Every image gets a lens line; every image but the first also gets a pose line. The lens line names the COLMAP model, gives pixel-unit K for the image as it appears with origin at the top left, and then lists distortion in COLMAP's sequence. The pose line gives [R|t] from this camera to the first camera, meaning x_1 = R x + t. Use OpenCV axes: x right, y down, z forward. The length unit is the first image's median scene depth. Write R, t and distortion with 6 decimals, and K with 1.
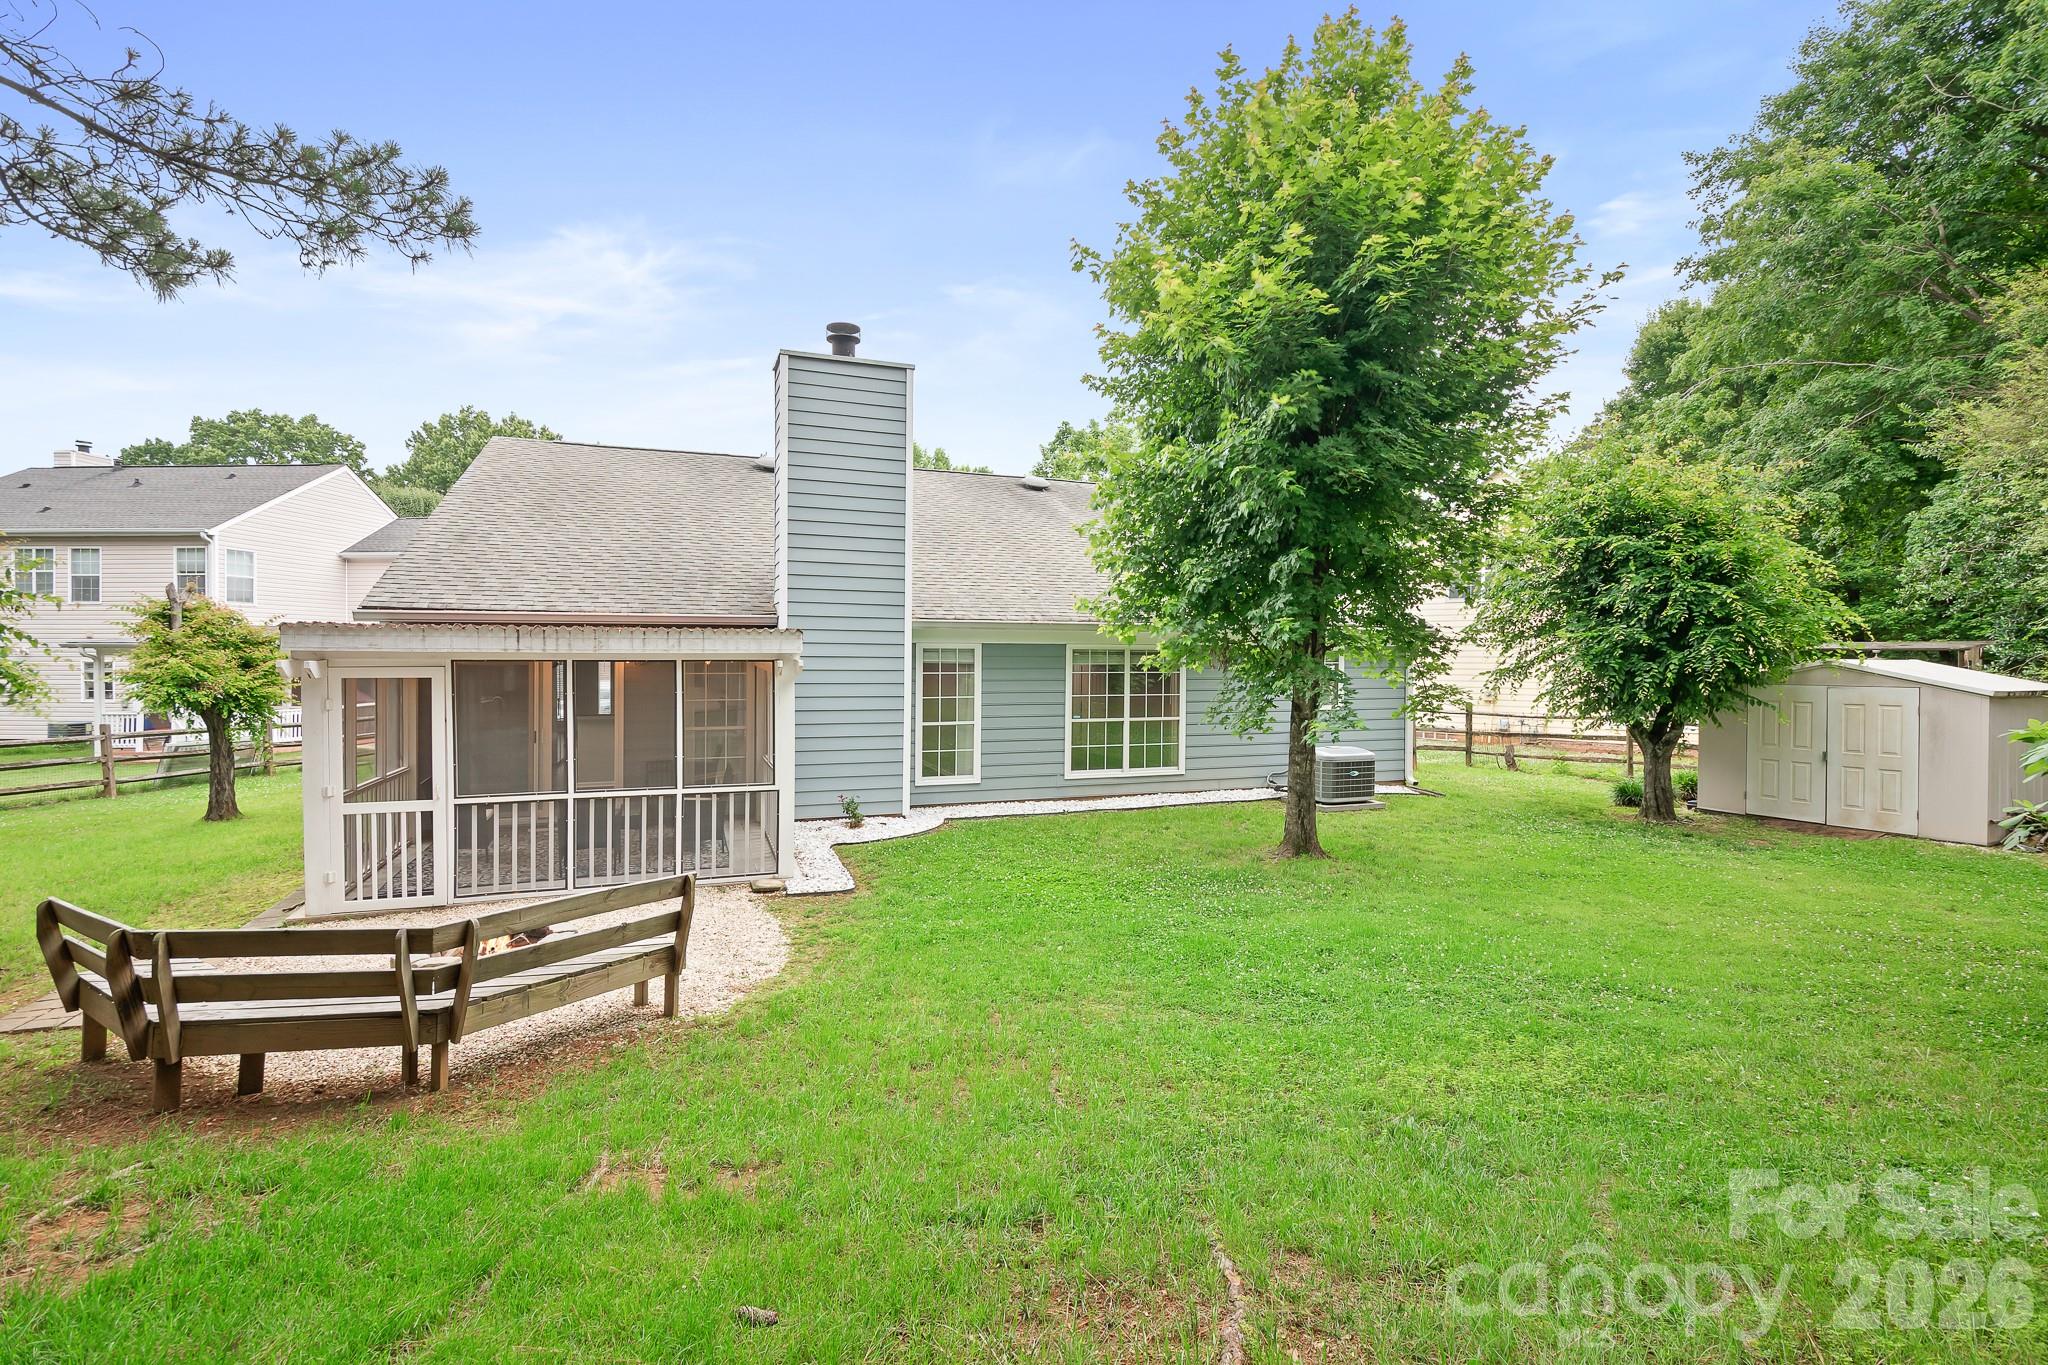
lens RADIAL K [[909.4, 0, 1024.0], [0, 909.4, 682.5], [0, 0, 1]] dist [0.013590, 0.000027]
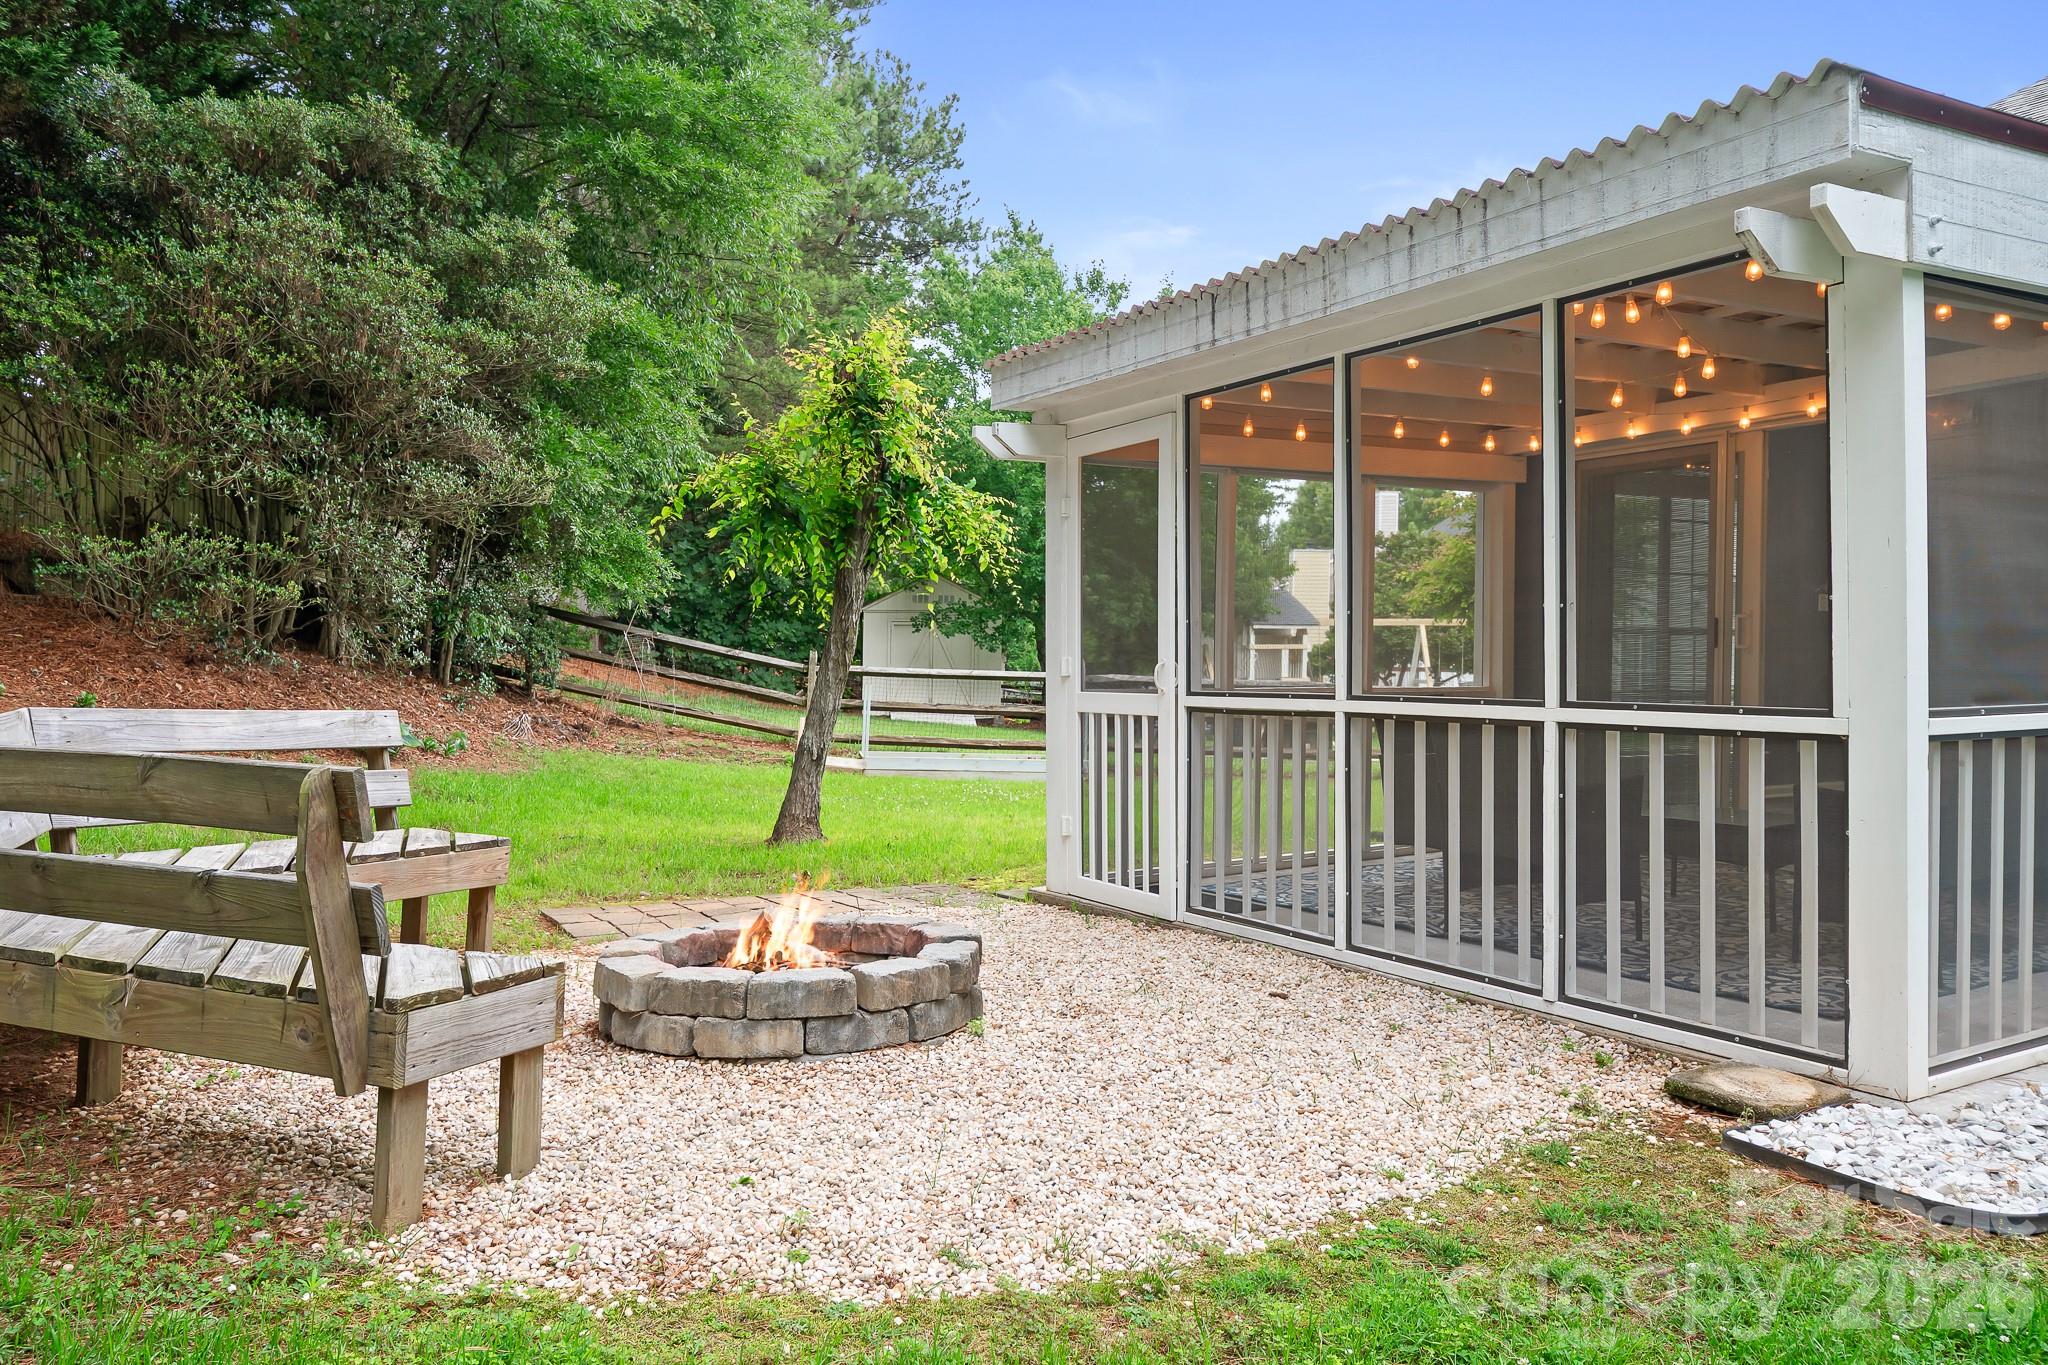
lens RADIAL K [[1559.9, 0, 1024.0], [0, 1559.9, 682.5], [0, 0, 1]] dist [0.003050, 0.001161]
pose [[0.191498, 0.016209, -0.981359, 0.131844], [-0.027381, 0.999563, 0.011167, 0.120176], [0.981111, 0.024733, 0.191858, 0.802328]]
